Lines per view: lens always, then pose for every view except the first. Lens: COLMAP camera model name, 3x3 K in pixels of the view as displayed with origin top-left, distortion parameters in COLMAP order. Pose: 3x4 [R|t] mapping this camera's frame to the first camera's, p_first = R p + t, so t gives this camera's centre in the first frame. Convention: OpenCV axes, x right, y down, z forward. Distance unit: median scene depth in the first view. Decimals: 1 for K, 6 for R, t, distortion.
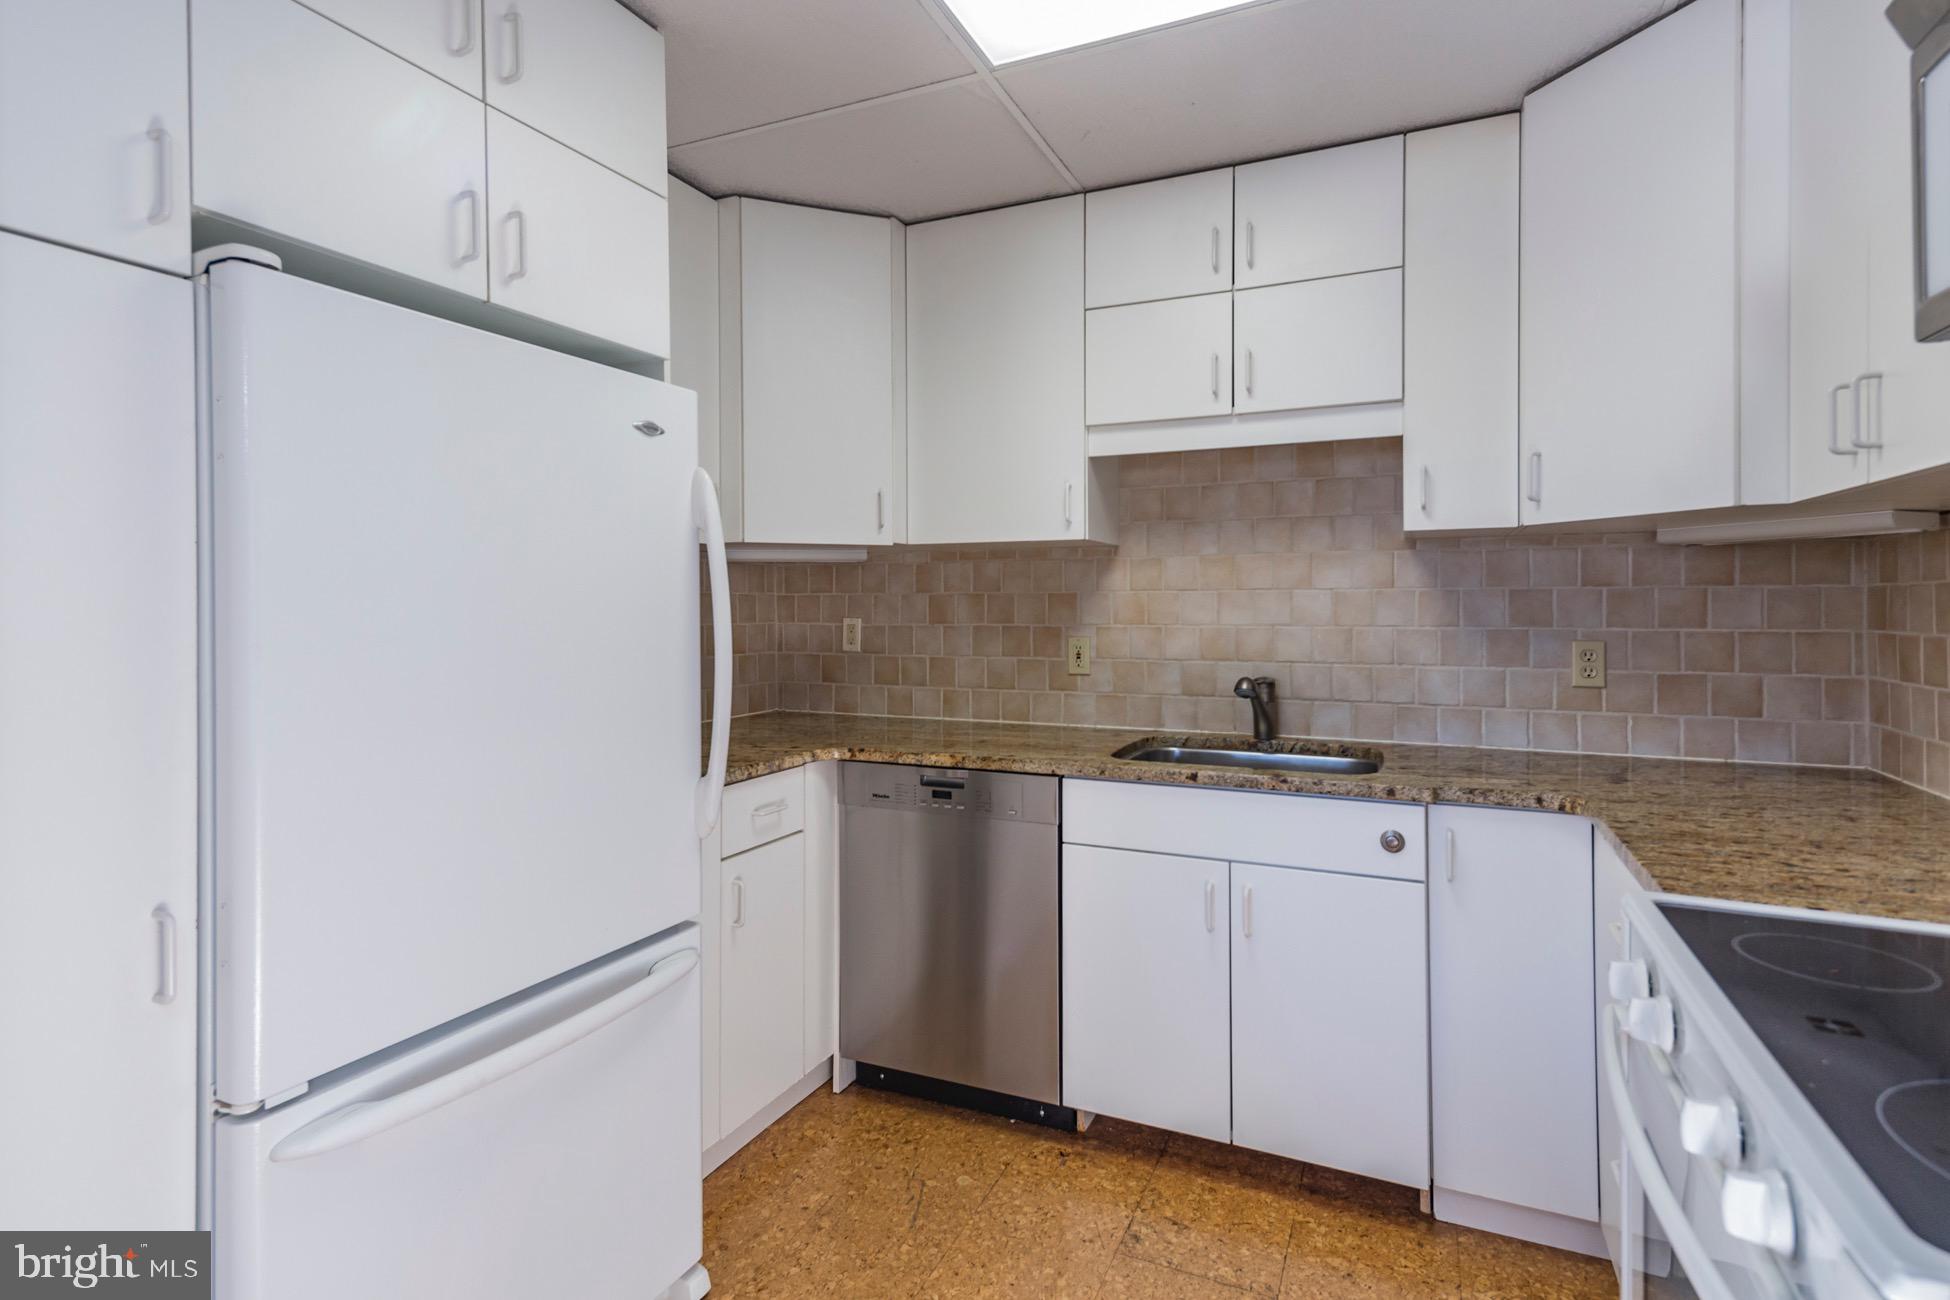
lens RADIAL K [[959.9, 0, 967.3], [0, 959.9, 614.0], [0, 0, 1]] dist [0.027949, -0.009312]
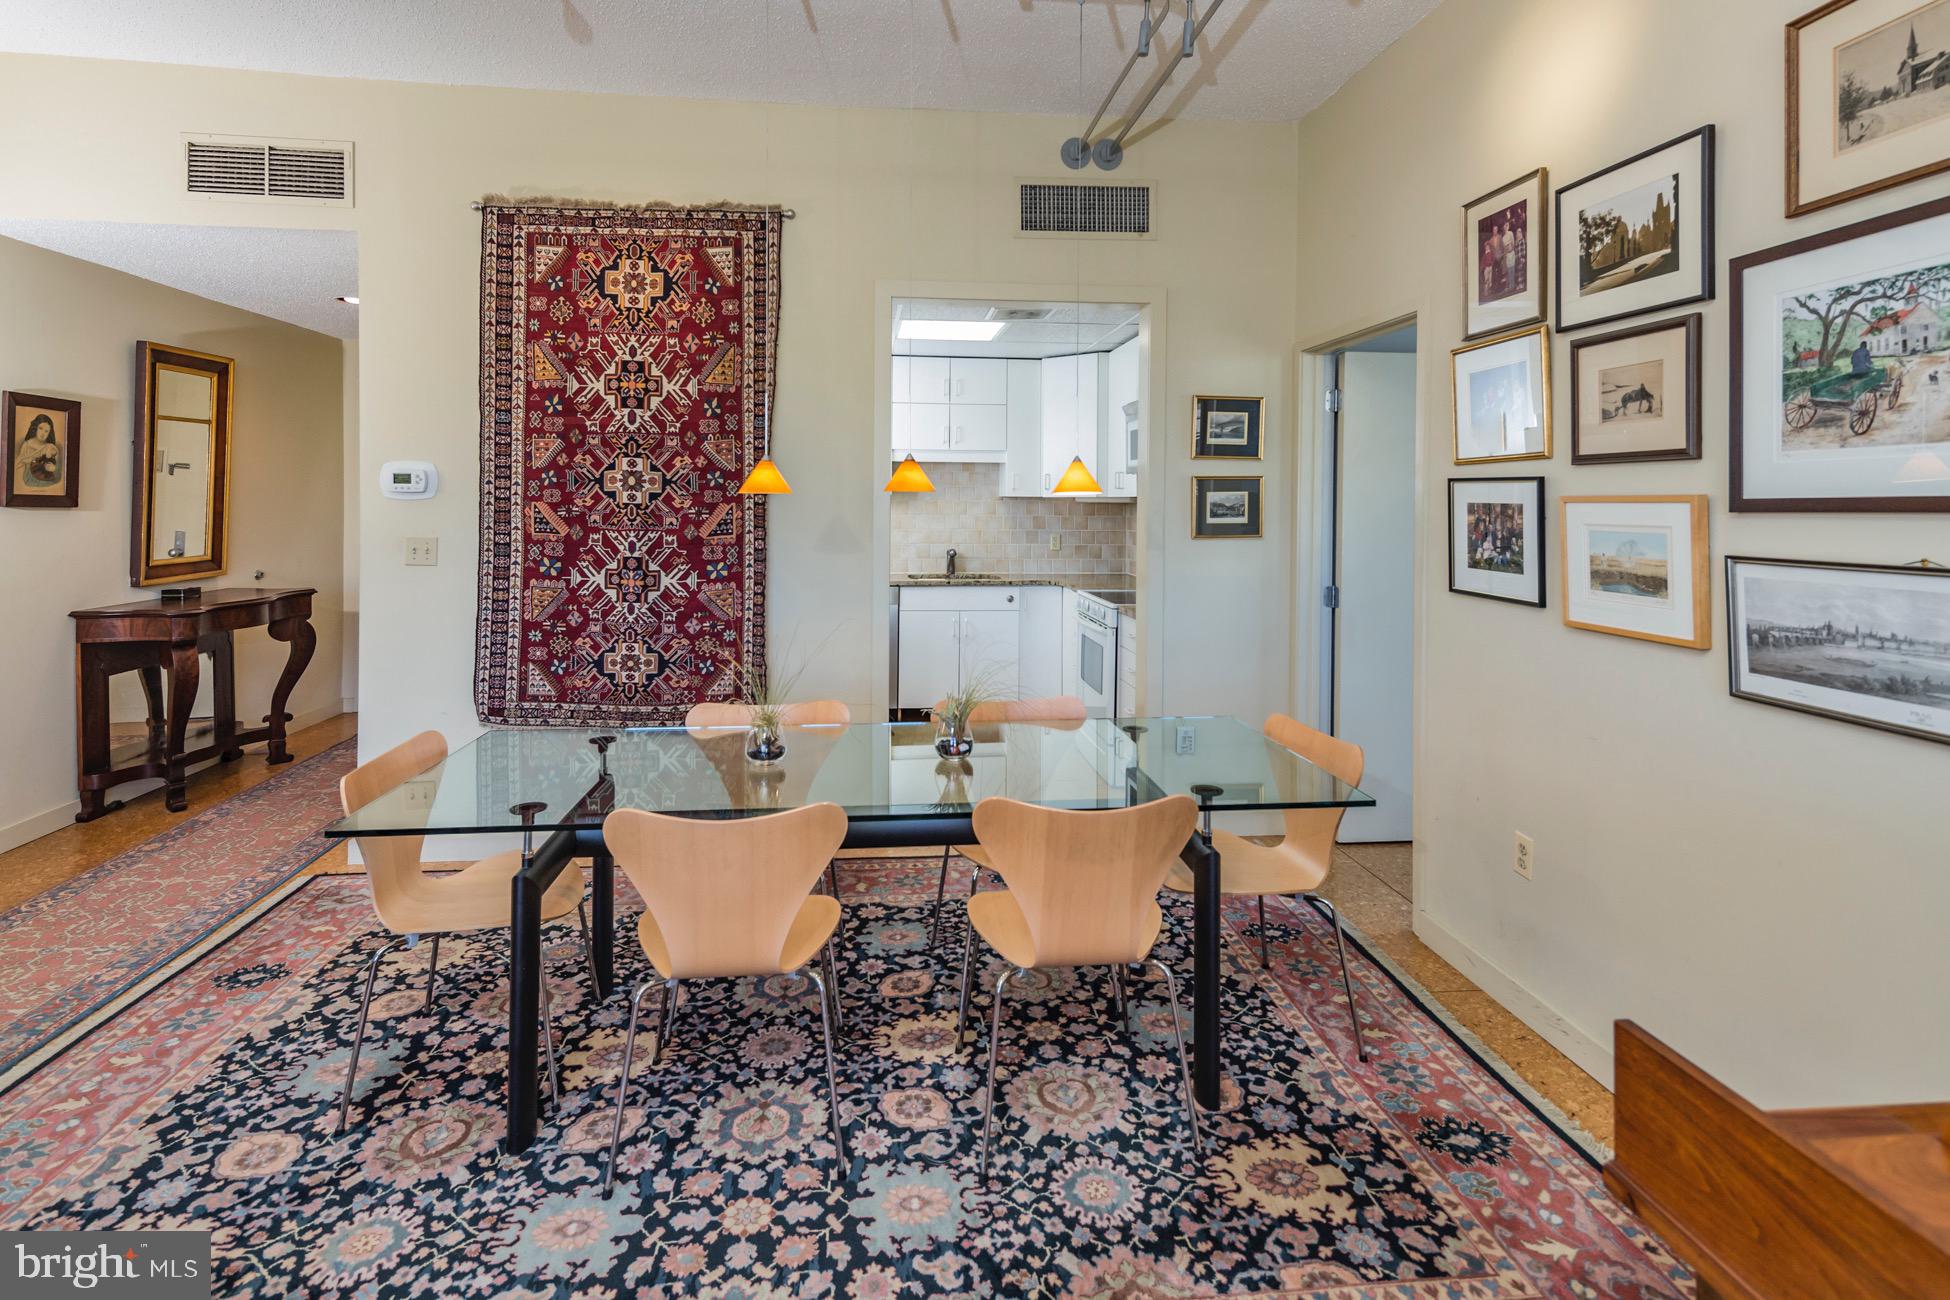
lens RADIAL K [[959.9, 0, 935.9], [0, 959.9, 510.4], [0, 0, 1]] dist [0.027949, -0.009312]
pose [[0.878998, 0.007709, 0.476762, -1.097006], [-0.008057, 0.999967, -0.001313, -0.039560], [-0.476756, -0.002687, 0.879031, -1.414538]]
